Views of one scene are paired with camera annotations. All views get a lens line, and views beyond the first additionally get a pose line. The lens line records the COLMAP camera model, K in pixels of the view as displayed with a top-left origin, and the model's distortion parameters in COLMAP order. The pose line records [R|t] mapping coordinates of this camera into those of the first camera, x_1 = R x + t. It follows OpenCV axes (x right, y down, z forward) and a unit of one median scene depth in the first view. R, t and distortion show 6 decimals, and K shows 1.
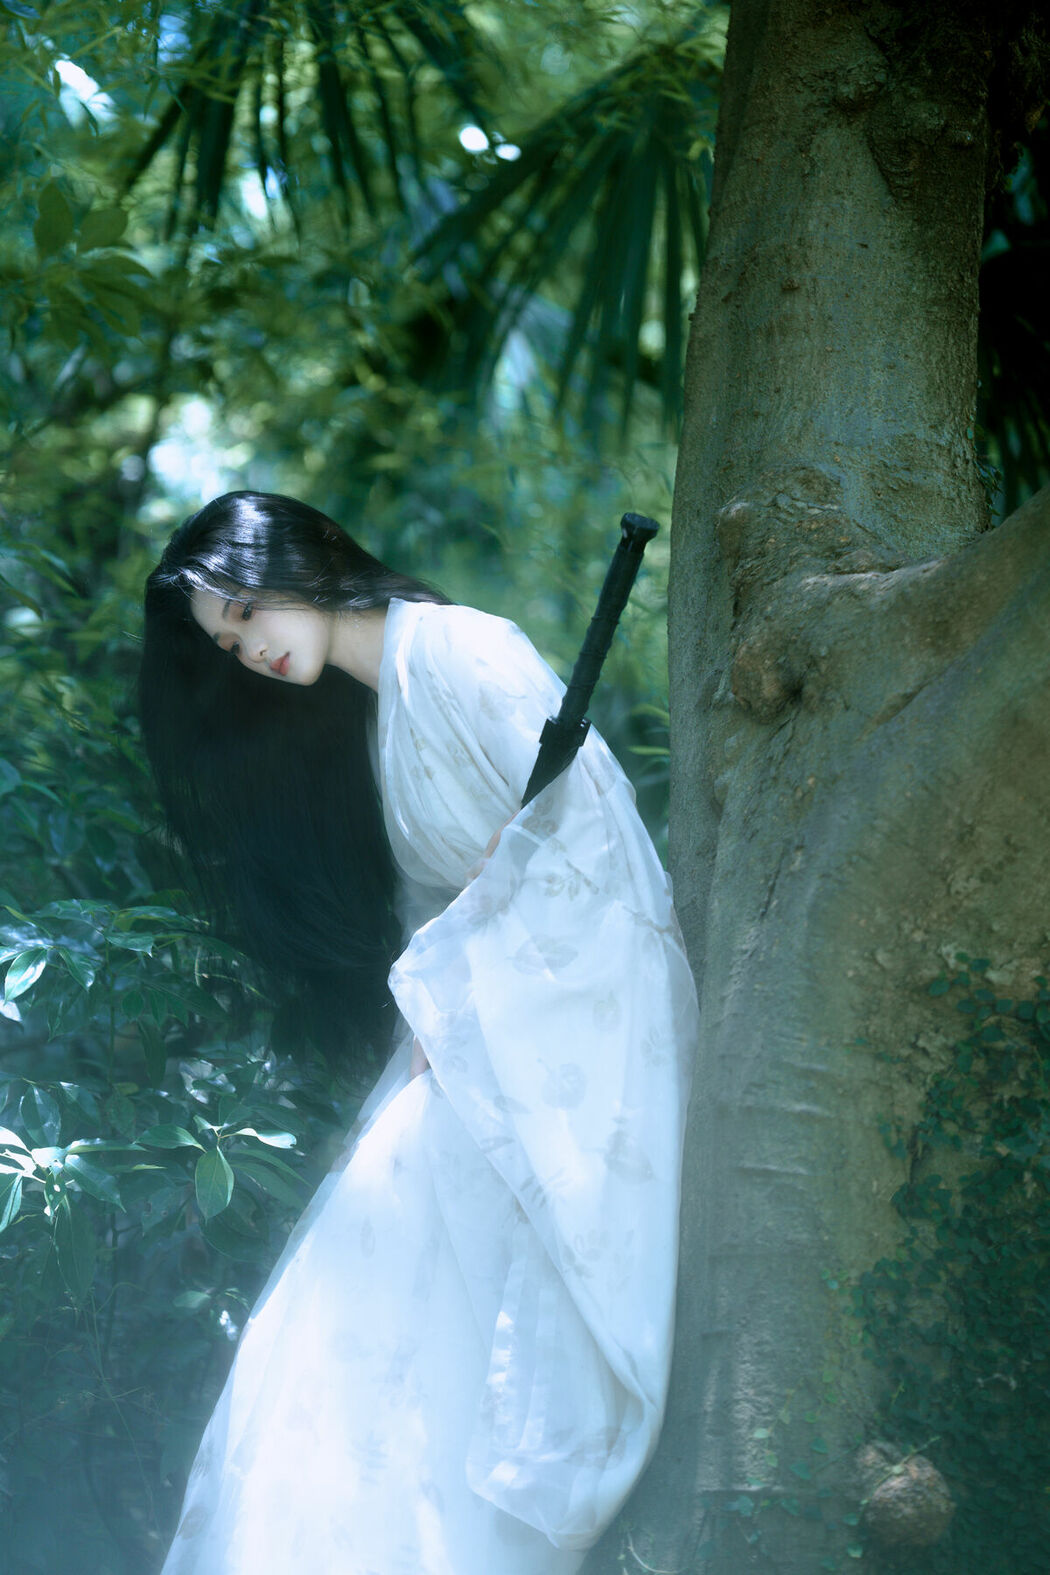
lens RADIAL K [[3829.7, 0, 504.0], [0, 3829.7, 785.9], [0, 0, 1]] dist [0.887415, 0.439667]
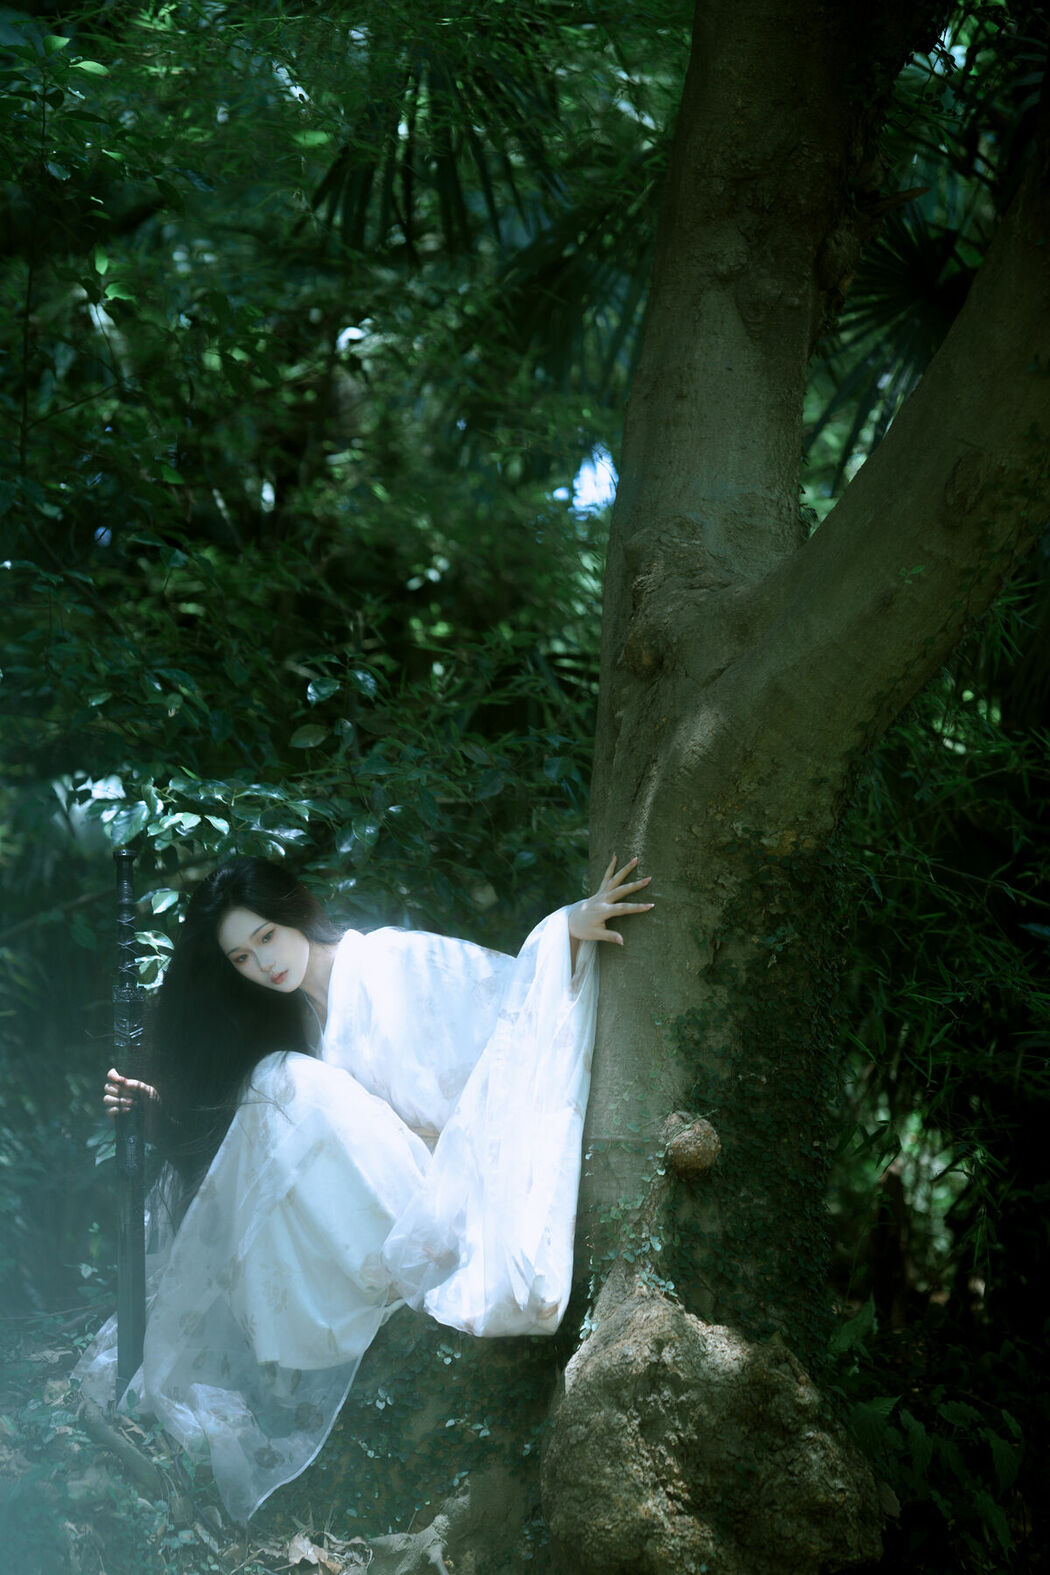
lens RADIAL K [[3829.7, 0, 504.0], [0, 3829.7, 785.9], [0, 0, 1]] dist [0.887415, 0.439667]
pose [[0.997489, 0.020324, -0.067847, 0.125360], [-0.016340, 0.998138, 0.058762, -0.069146], [0.068915, -0.057506, 0.995964, -0.638064]]
